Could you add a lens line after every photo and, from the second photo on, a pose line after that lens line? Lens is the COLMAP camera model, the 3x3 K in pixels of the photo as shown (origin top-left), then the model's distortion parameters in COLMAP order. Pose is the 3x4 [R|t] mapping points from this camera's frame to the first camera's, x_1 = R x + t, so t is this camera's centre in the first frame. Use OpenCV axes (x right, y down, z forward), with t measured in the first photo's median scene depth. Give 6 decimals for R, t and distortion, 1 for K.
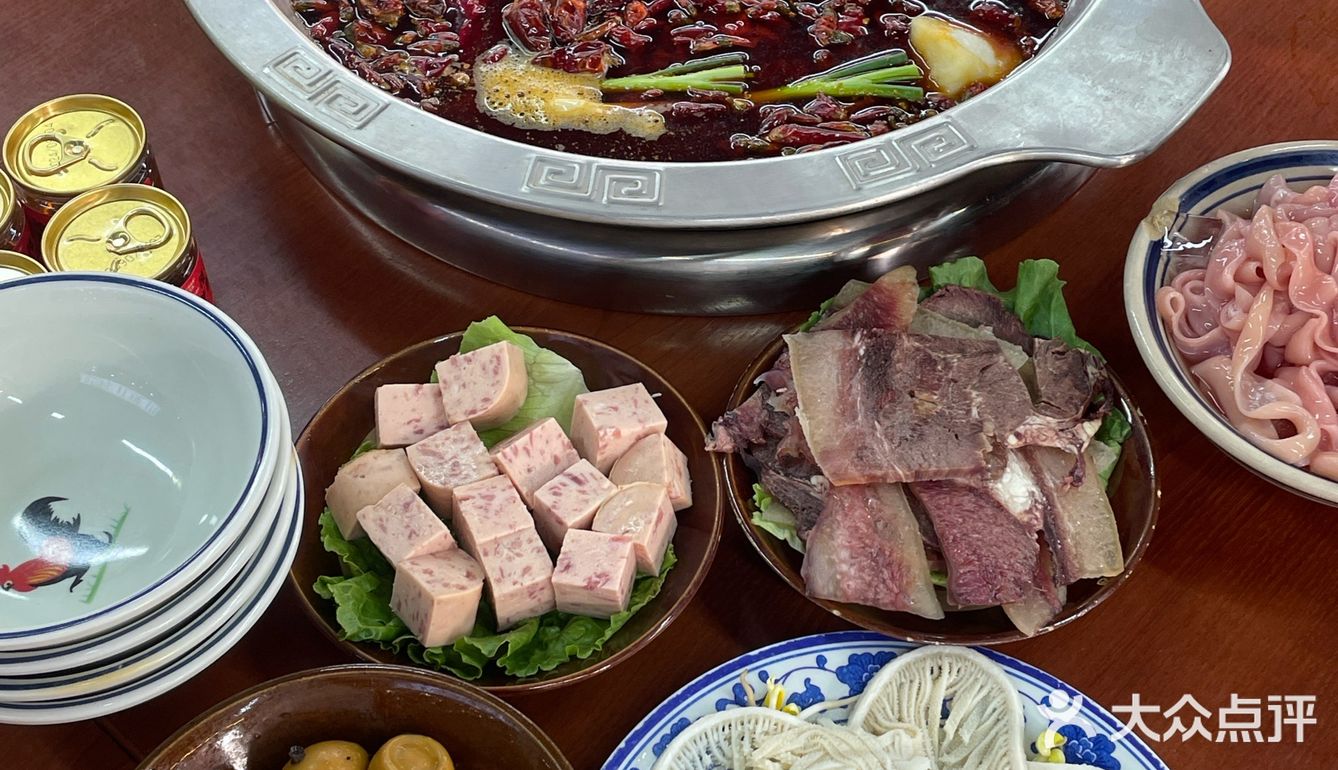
lens RADIAL K [[1464.8, 0, 669.0], [0, 1464.8, 385.0], [0, 0, 1]] dist [0.011112, 0.011079]
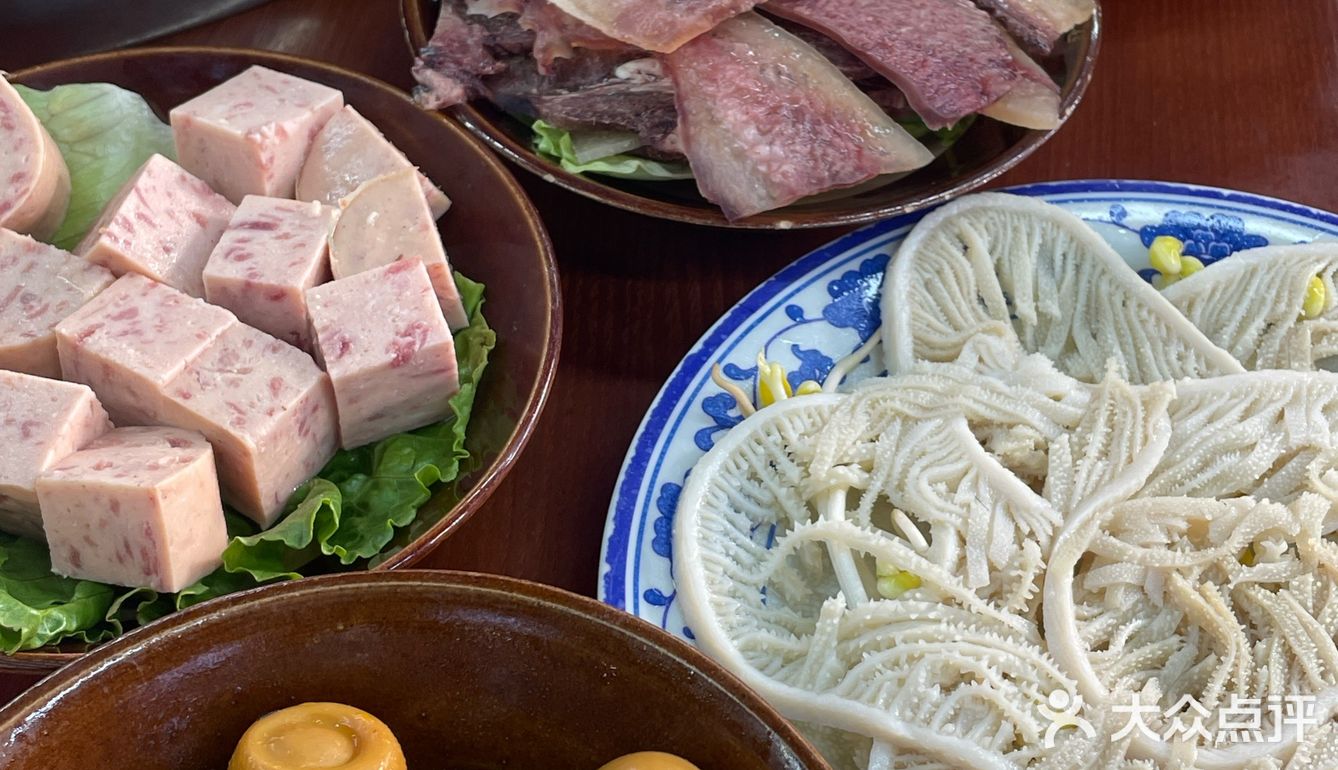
lens RADIAL K [[1765.8, 0, 669.0], [0, 1765.8, 385.0], [0, 0, 1]] dist [0.014562, -0.003629]
pose [[0.826878, -0.428300, 0.364462, -0.210822], [0.425794, 0.900152, 0.091795, 0.127874], [-0.367387, 0.079283, 0.926683, 0.362289]]
